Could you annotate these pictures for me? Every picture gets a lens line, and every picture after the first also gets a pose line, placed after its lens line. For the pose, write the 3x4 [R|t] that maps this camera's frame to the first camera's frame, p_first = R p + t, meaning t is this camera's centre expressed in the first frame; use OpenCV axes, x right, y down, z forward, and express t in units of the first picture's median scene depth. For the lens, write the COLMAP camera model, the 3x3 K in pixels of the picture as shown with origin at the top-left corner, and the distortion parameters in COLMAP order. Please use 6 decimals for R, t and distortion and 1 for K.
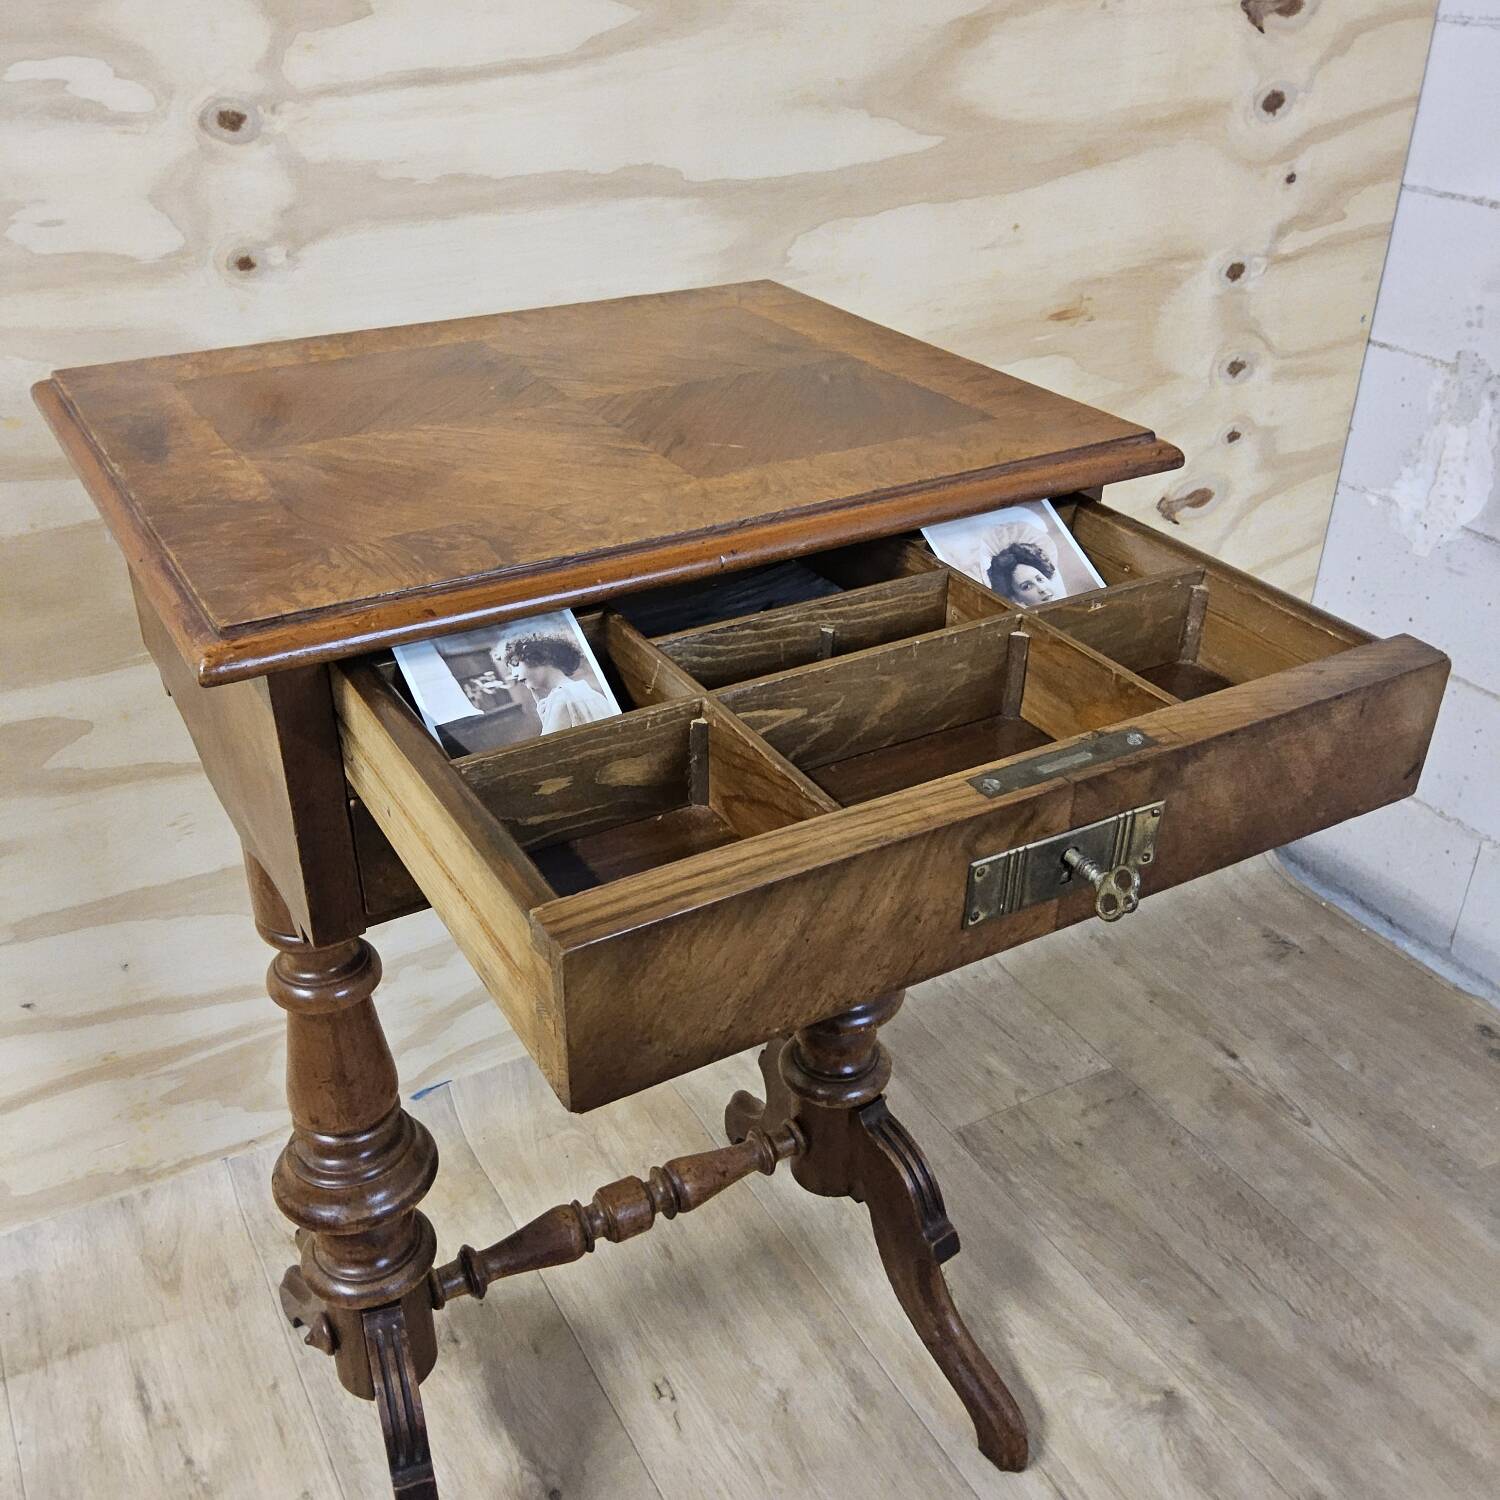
lens RADIAL K [[1522.1, 0, 752.1], [0, 1522.1, 760.9], [0, 0, 1]] dist [0.059359, -0.118155]
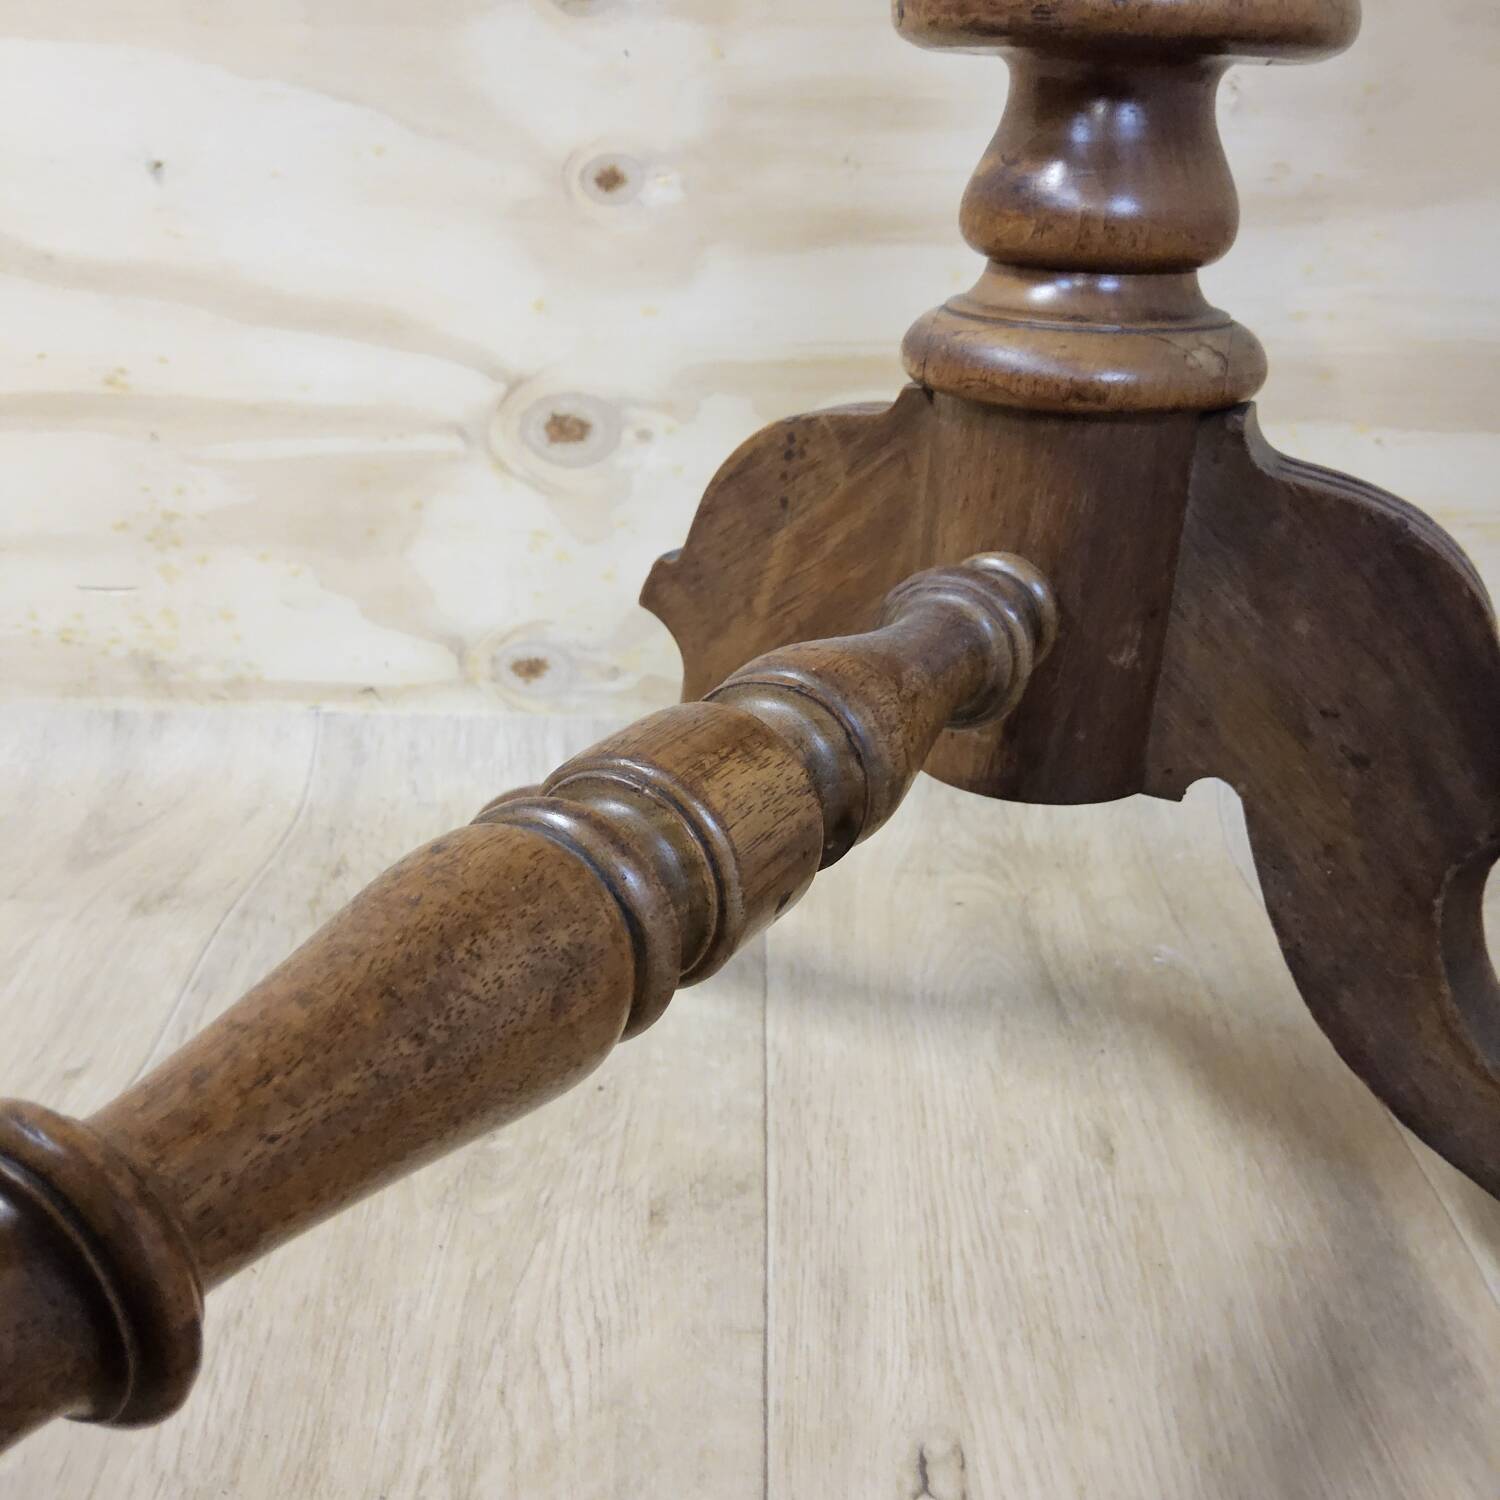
lens RADIAL K [[1537.4, 0, 758.9], [0, 1537.4, 776.4], [0, 0, 1]] dist [0.142897, -0.353892]
pose [[0.871130, 0.221639, -0.438187, 0.015160], [-0.261185, 0.964783, -0.031248, 0.282896], [0.415830, 0.141669, 0.898341, 0.658305]]
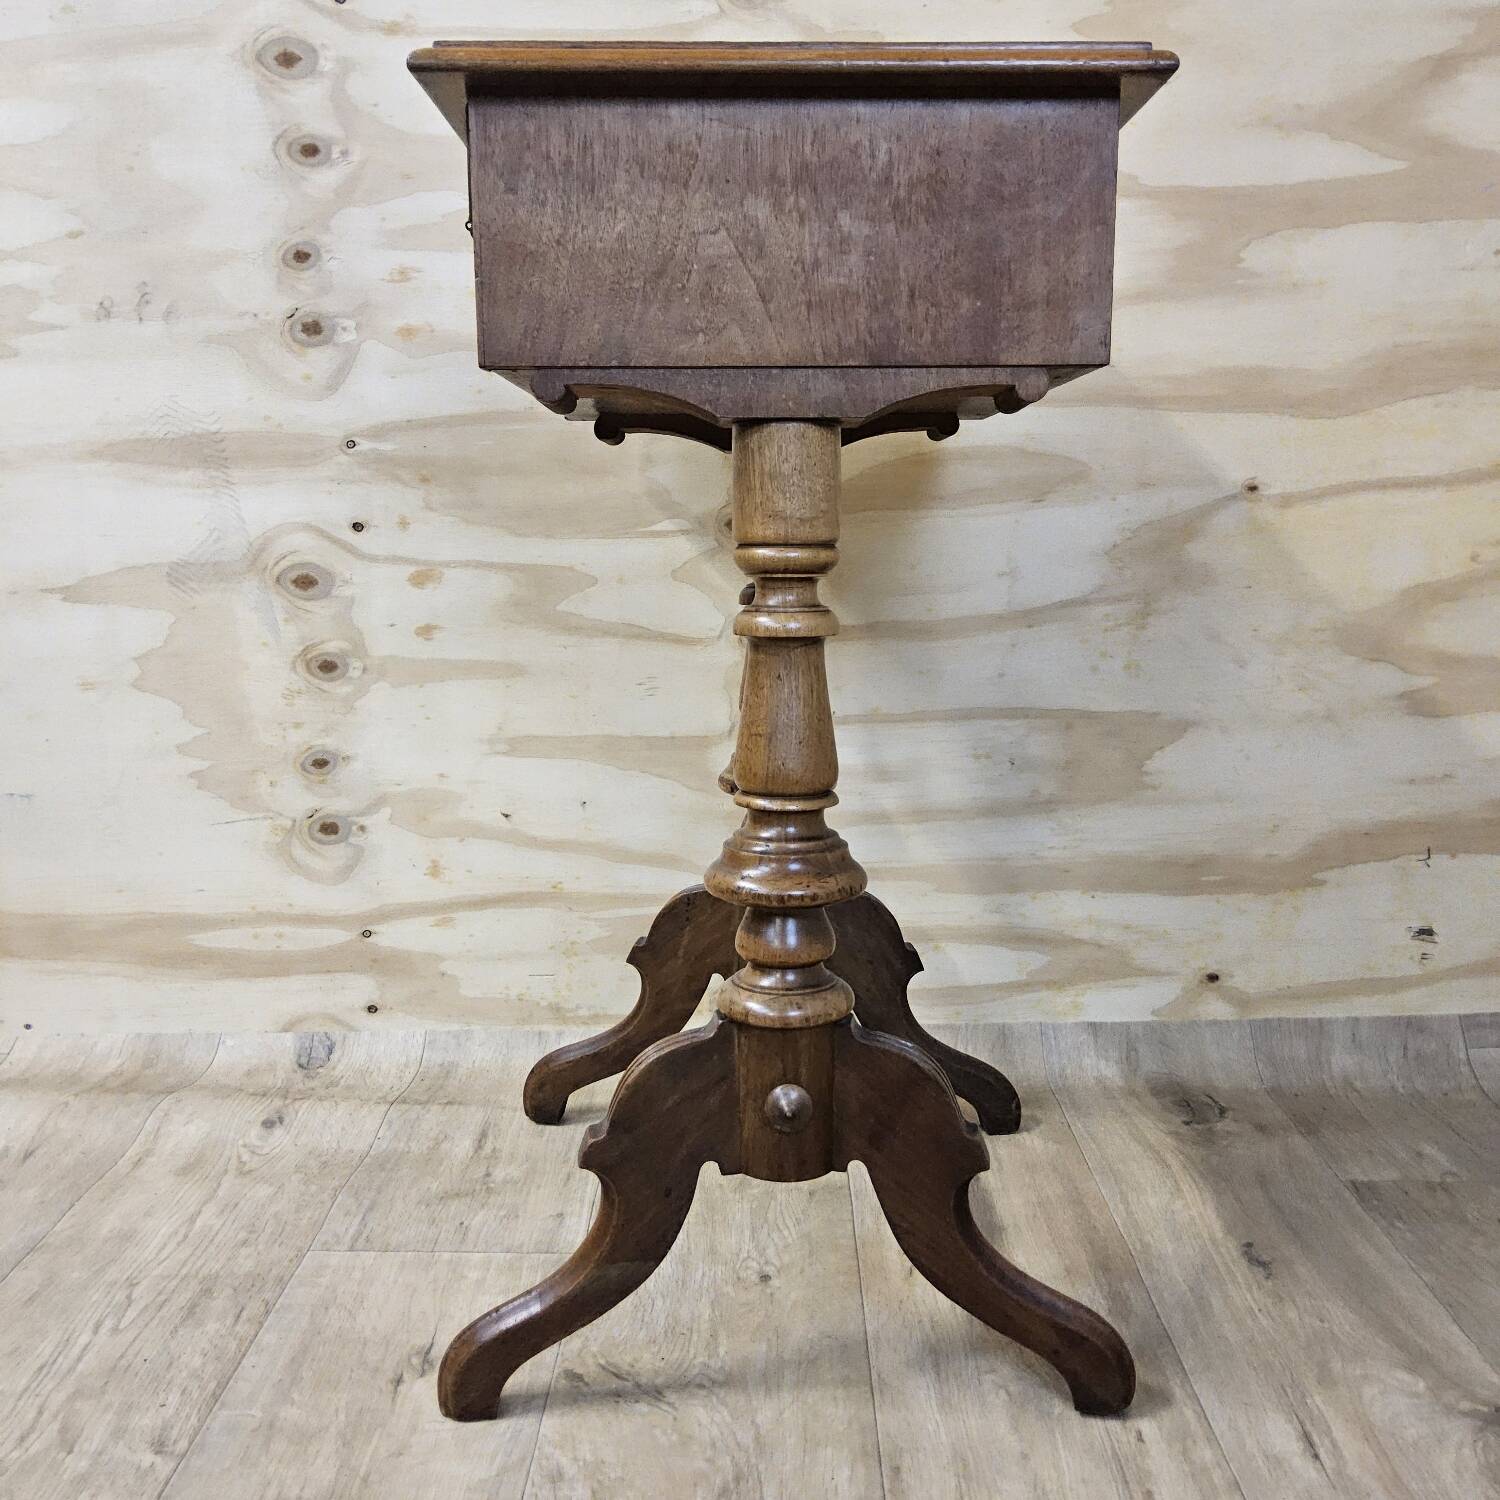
lens RADIAL K [[1517.0, 0, 752.7], [0, 1517.0, 754.6], [0, 0, 1]] dist [0.063688, -0.125295]
pose [[0.866691, 0.075571, -0.493088, 0.288822], [-0.237383, 0.931847, -0.274428, 0.390379], [0.438744, 0.354894, 0.825563, 0.059458]]
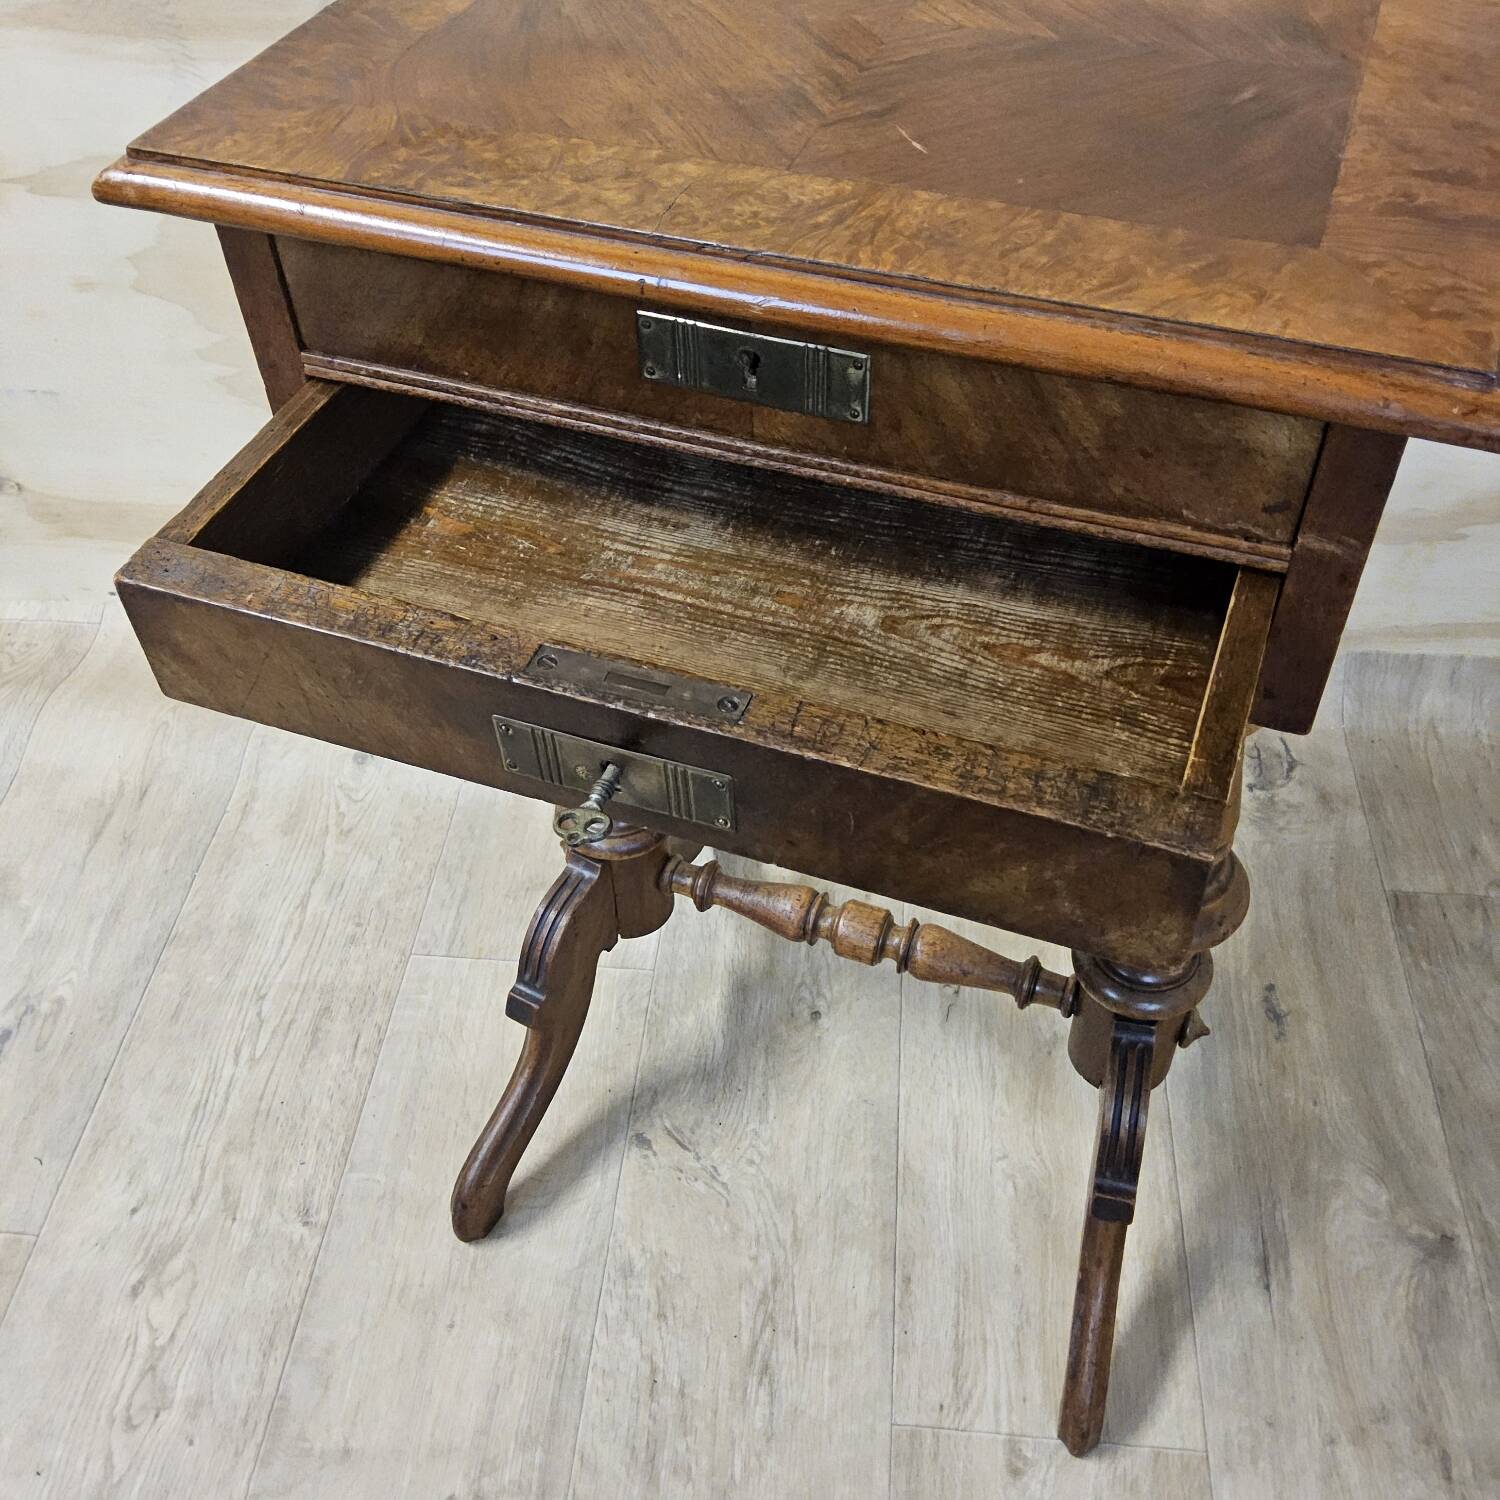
lens RADIAL K [[1535.1, 0, 749.2], [0, 1535.1, 758.5], [0, 0, 1]] dist [0.108344, -0.237954]
pose [[0.824780, 0.391698, -0.407813, 0.188331], [-0.258878, 0.902760, 0.343521, -0.049524], [0.502714, -0.177755, 0.845980, 0.065703]]
